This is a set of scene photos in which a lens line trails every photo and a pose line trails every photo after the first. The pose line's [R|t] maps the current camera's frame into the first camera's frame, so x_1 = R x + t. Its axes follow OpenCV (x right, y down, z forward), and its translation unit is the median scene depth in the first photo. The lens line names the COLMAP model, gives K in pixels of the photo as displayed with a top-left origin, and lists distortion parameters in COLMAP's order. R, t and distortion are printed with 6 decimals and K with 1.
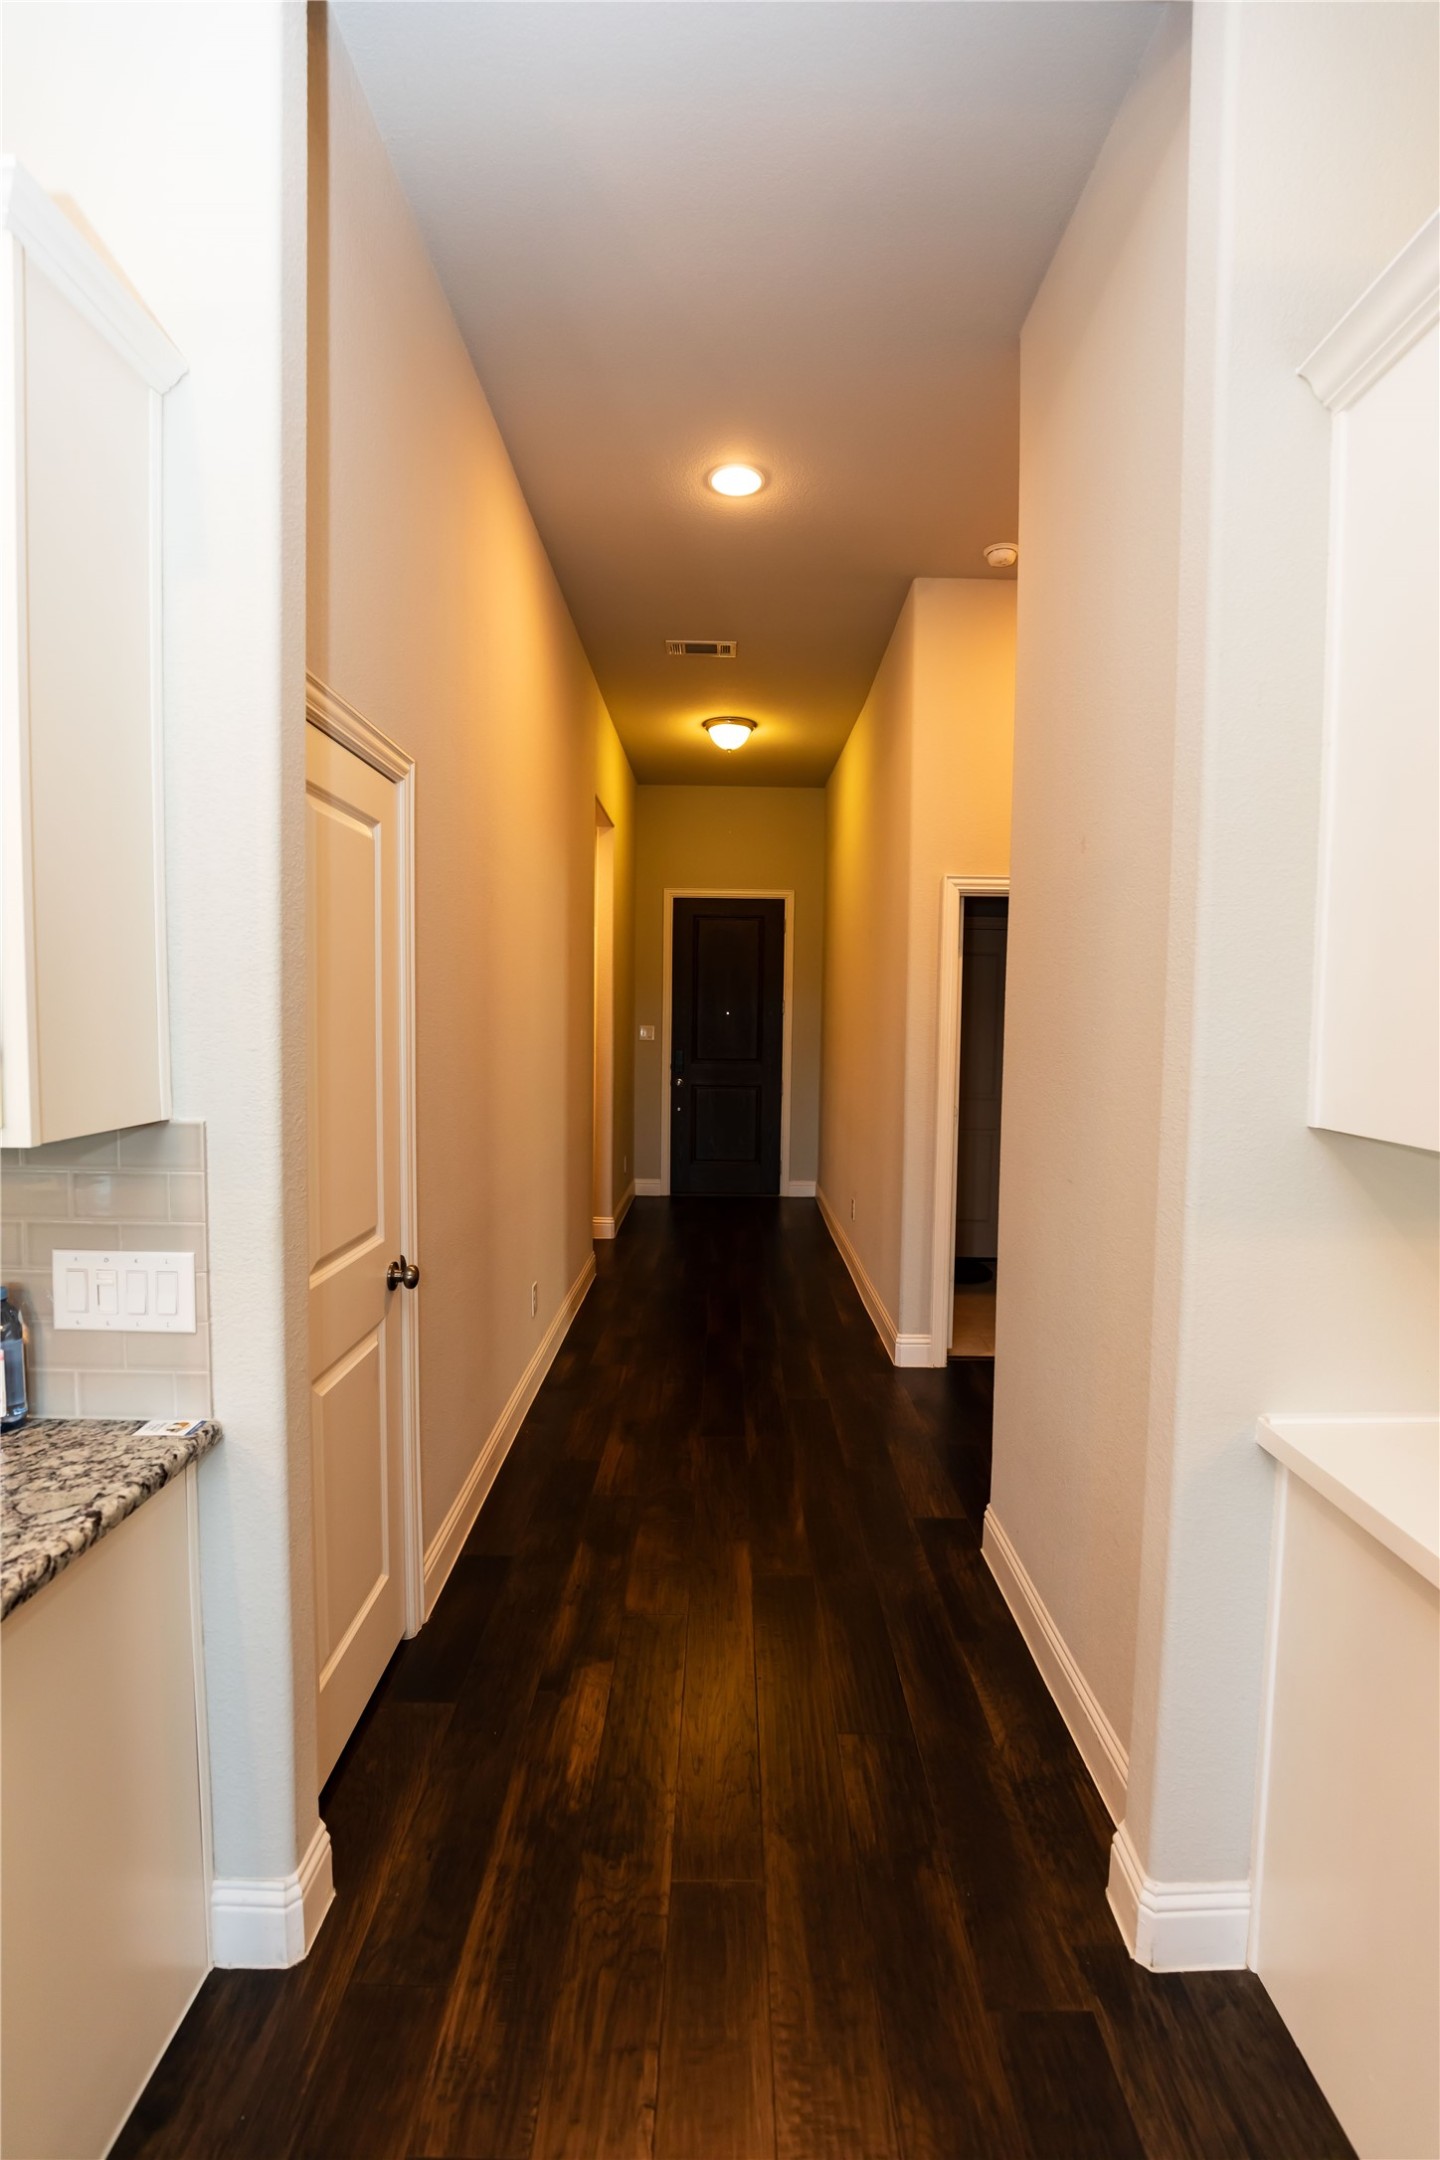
lens RADIAL K [[998.7, 0, 754.5], [0, 998.7, 1066.0], [0, 0, 1]] dist [-0.036930, 0.011088]
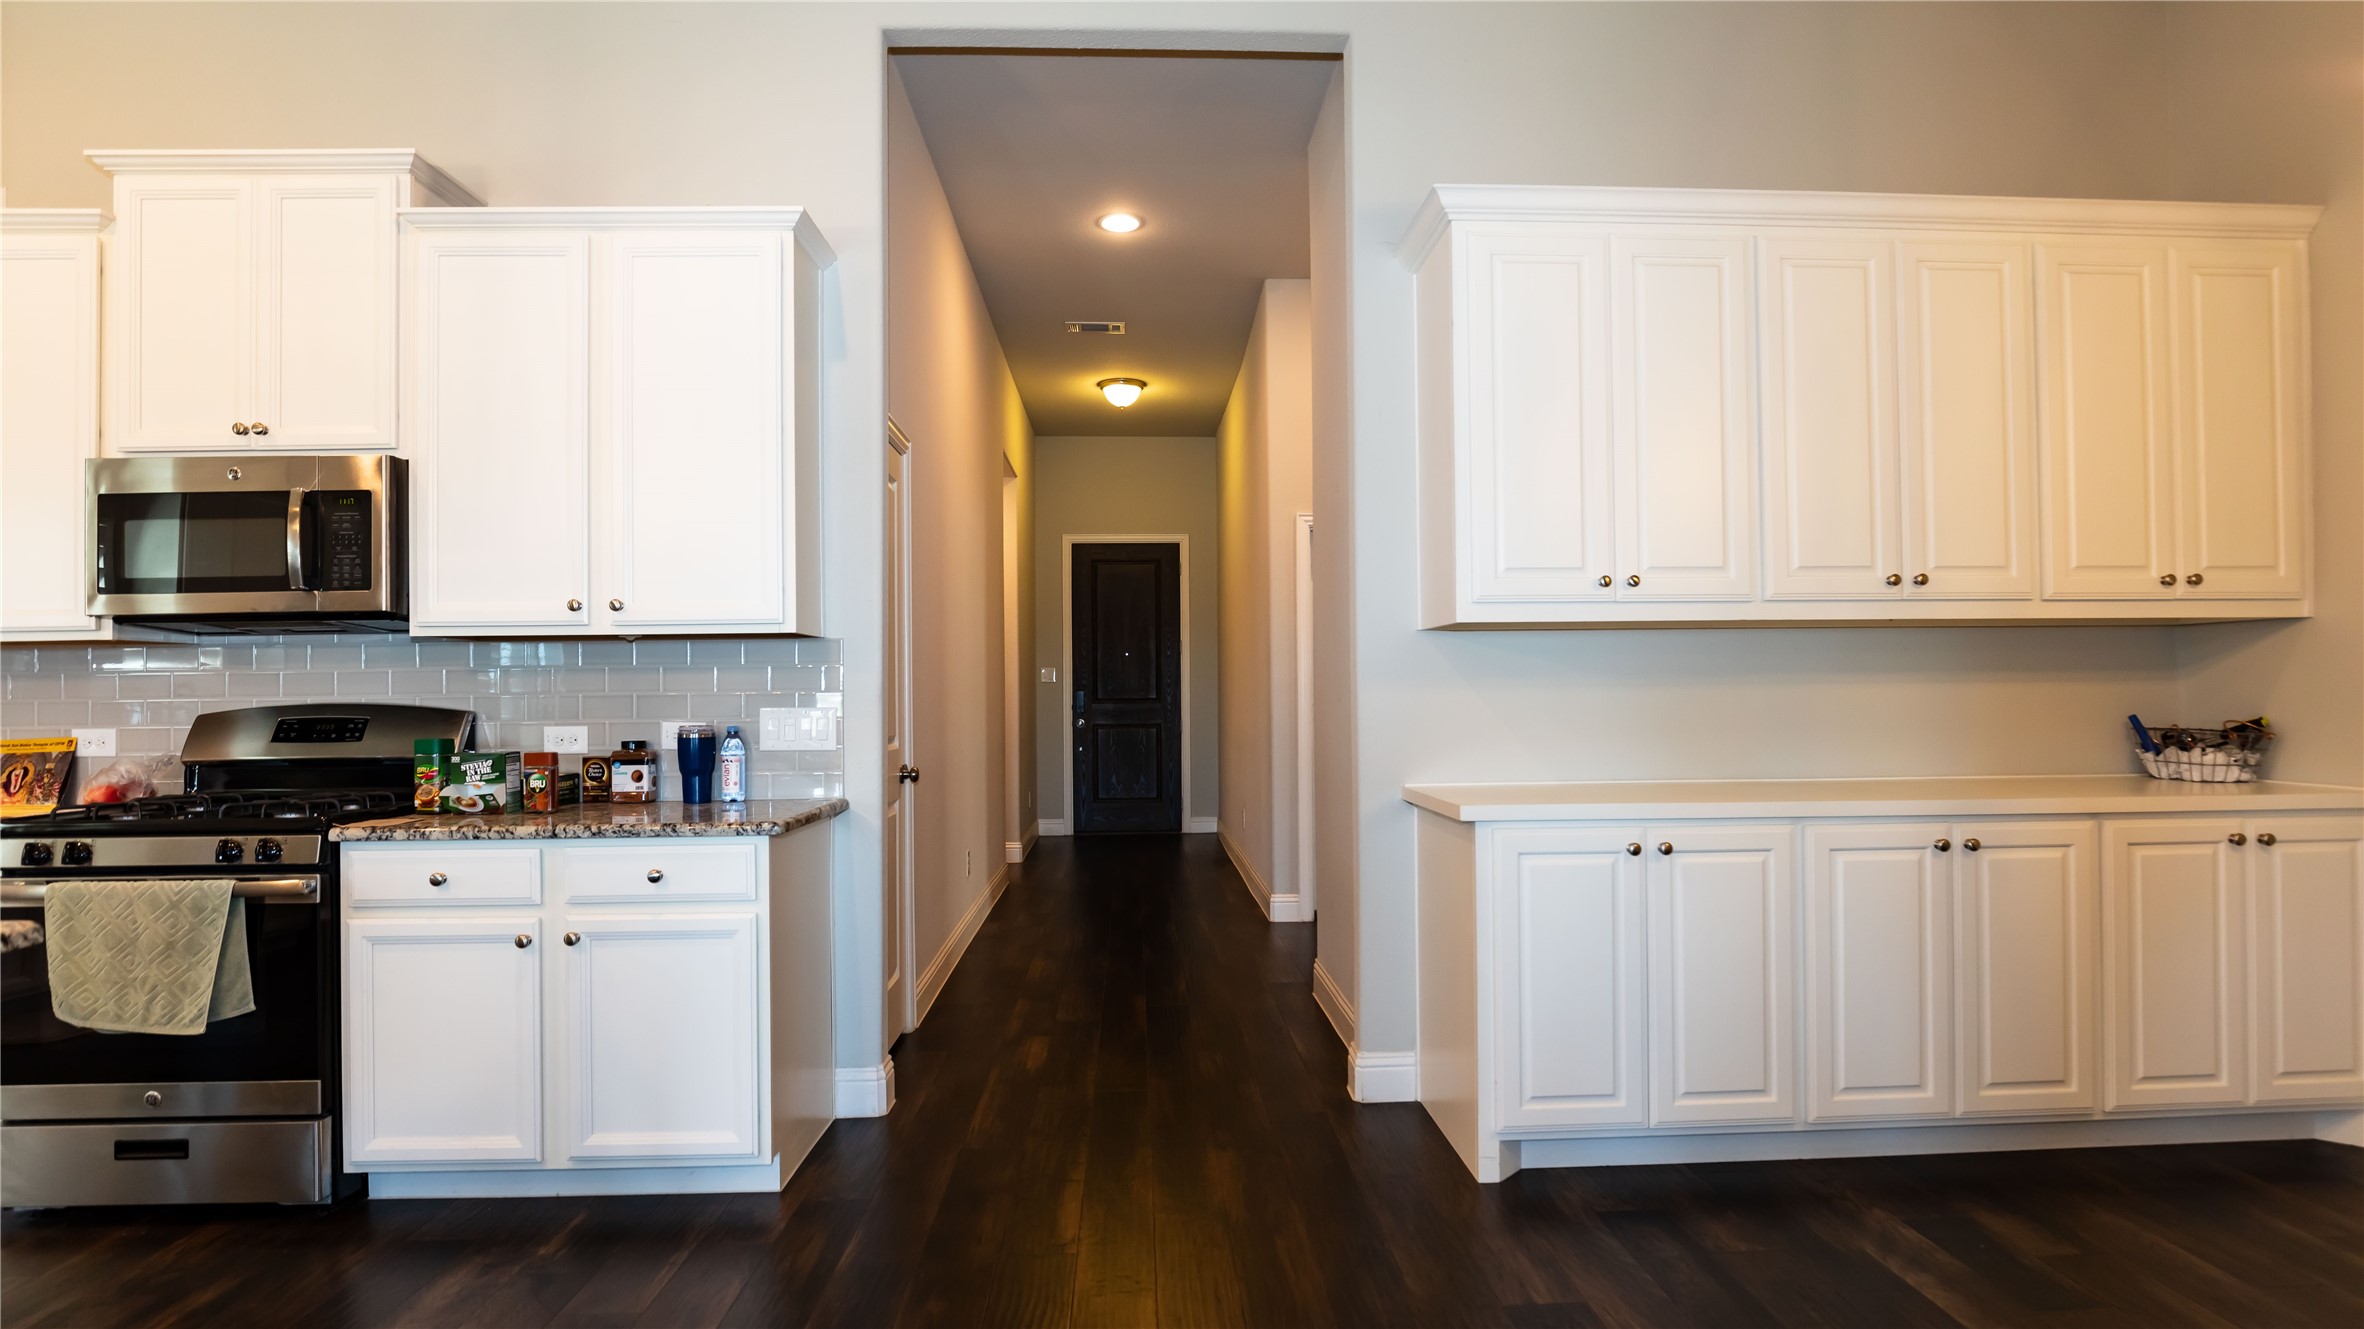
lens RADIAL K [[1202.8, 0, 1224.9], [0, 1202.8, 669.8], [0, 0, 1]] dist [0.000468, -0.000139]
pose [[0.998481, -0.022459, 0.050306, 0.015079], [0.025962, 0.997203, -0.070084, 0.070791], [-0.048591, 0.071284, 0.996272, -0.319236]]
